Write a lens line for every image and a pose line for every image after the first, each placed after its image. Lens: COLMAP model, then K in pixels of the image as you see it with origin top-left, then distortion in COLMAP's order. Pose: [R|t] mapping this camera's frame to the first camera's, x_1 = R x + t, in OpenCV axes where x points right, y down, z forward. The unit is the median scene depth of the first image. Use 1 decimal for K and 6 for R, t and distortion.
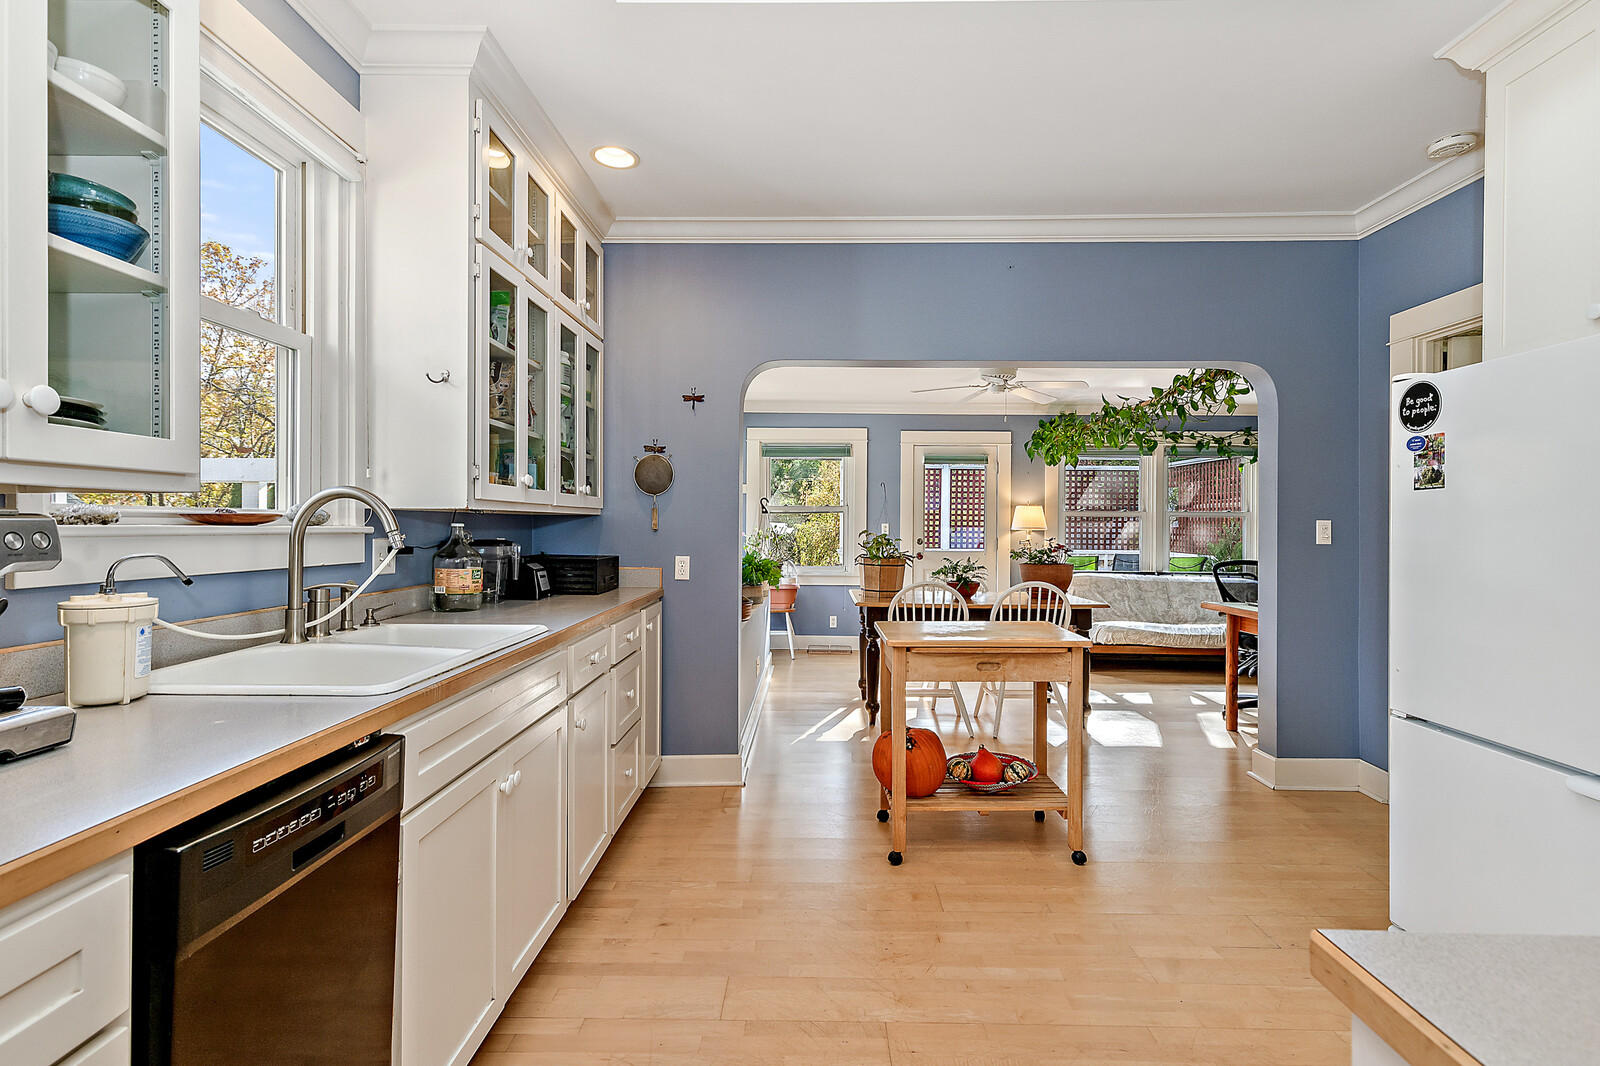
lens RADIAL K [[724.8, 0, 798.9], [0, 724.8, 522.9], [0, 0, 1]] dist [0.002607, -0.000168]
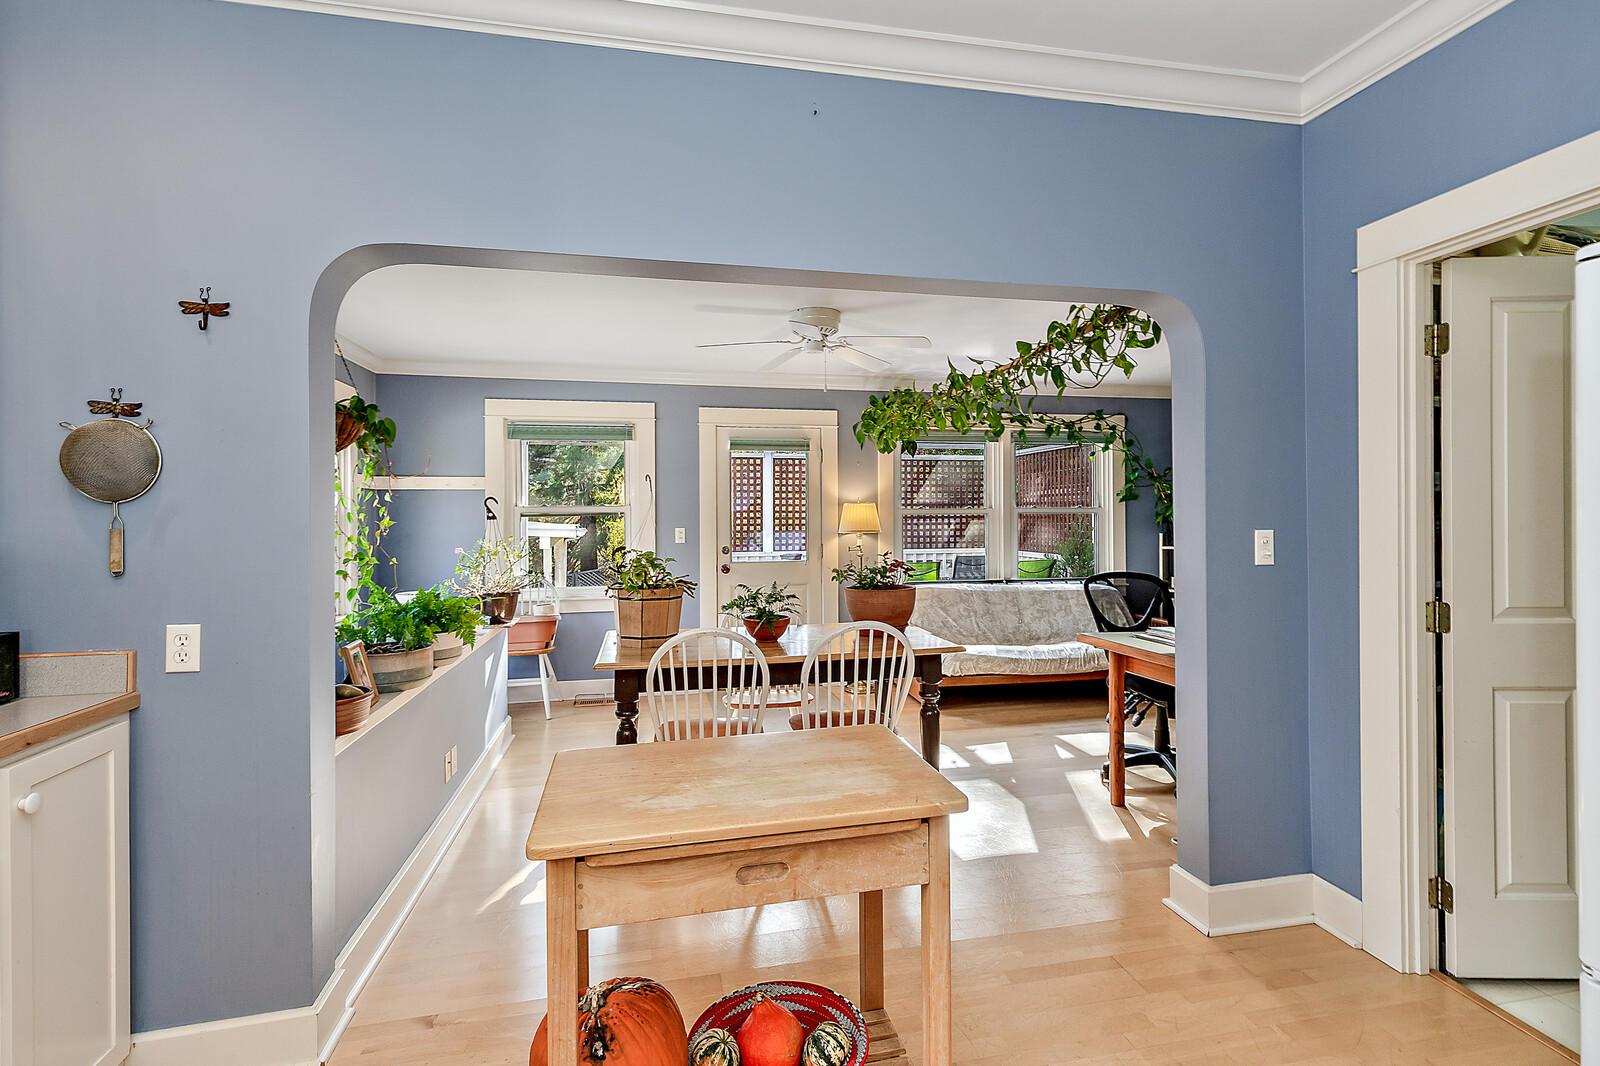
lens RADIAL K [[760.1, 0, 806.7], [0, 760.1, 521.5], [0, 0, 1]] dist [0.002384, -0.000145]
pose [[0.973384, -0.015556, 0.228652, 0.069573], [0.013848, 0.999863, 0.009072, -0.011950], [-0.228762, -0.005664, 0.973466, 0.199033]]
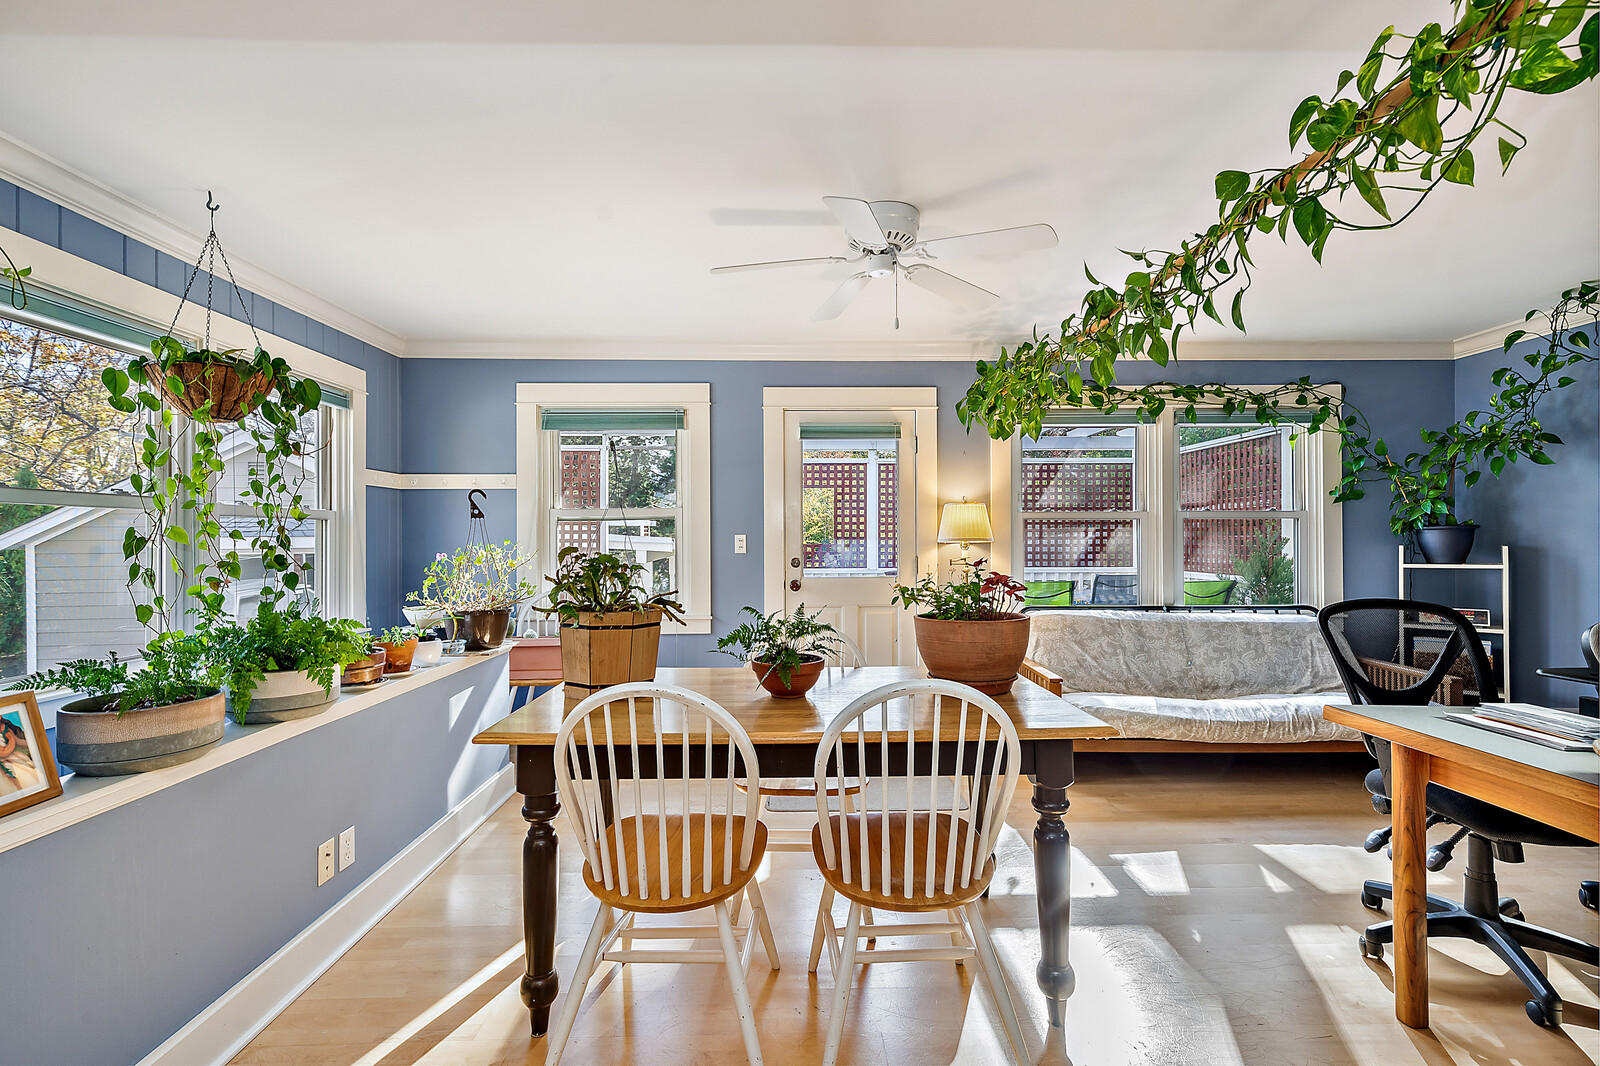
lens RADIAL K [[733.7, 0, 796.5], [0, 733.7, 534.6], [0, 0, 1]] dist [0.009933, -0.000847]
pose [[0.999155, -0.011080, 0.039581, 0.151507], [0.011252, 0.999928, -0.004118, 0.004214], [-0.039533, 0.004560, 0.999208, 0.384245]]
